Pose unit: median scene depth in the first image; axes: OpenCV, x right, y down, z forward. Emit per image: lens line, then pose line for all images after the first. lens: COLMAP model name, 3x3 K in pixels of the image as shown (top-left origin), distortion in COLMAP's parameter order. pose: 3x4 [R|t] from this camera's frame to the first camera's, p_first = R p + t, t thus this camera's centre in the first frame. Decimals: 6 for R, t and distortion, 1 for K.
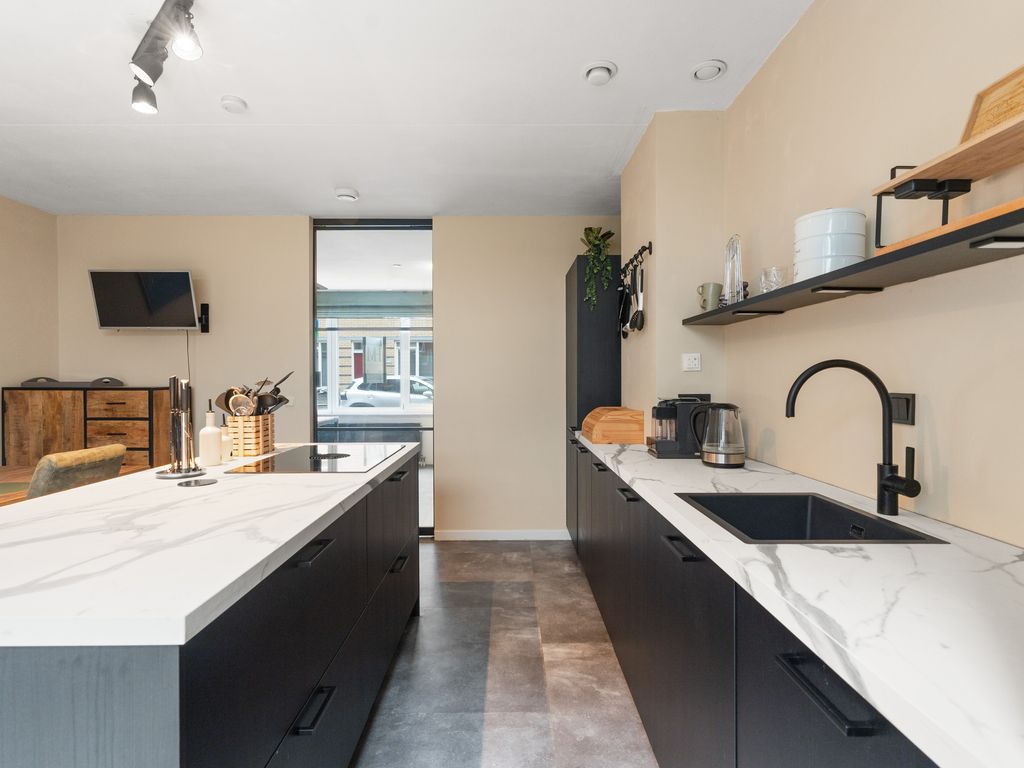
lens RADIAL K [[529.6, 0, 513.2], [0, 529.6, 380.8], [0, 0, 1]] dist [0.000826, -0.002395]
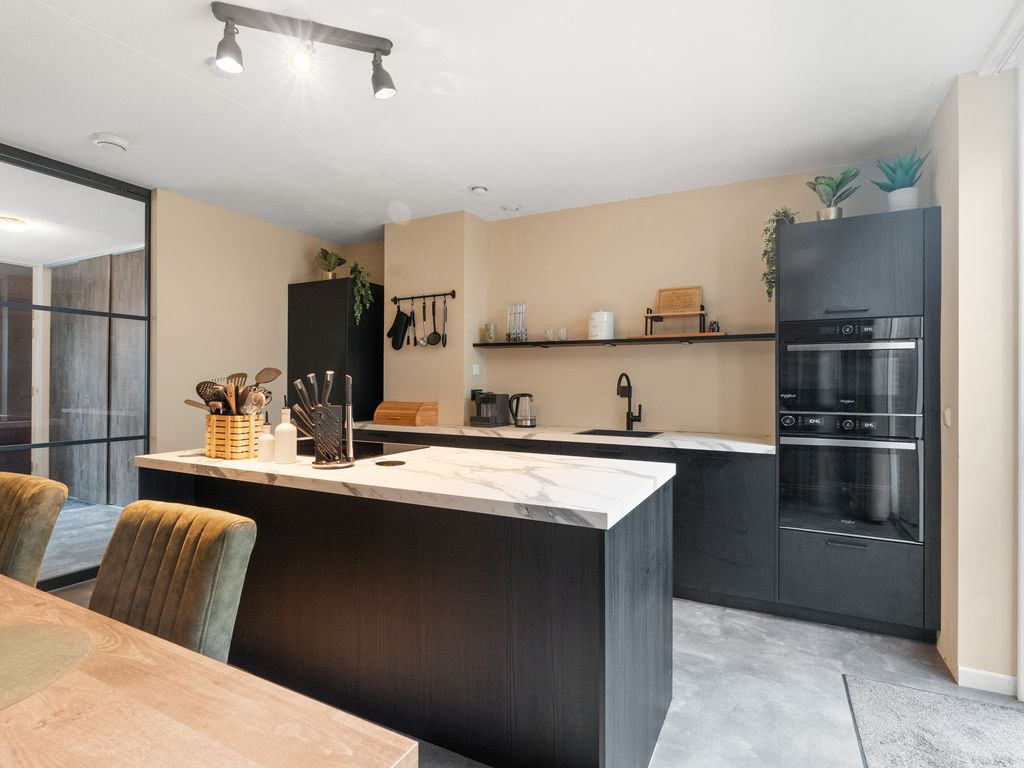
lens RADIAL K [[529.6, 0, 511.3], [0, 529.6, 385.7], [0, 0, 1]] dist [0.000826, -0.002395]
pose [[0.467401, 0.001928, 0.884043, -1.274899], [-0.004089, 0.999992, -0.000019, 0.015419], [-0.884036, -0.003606, 0.467405, 0.170303]]
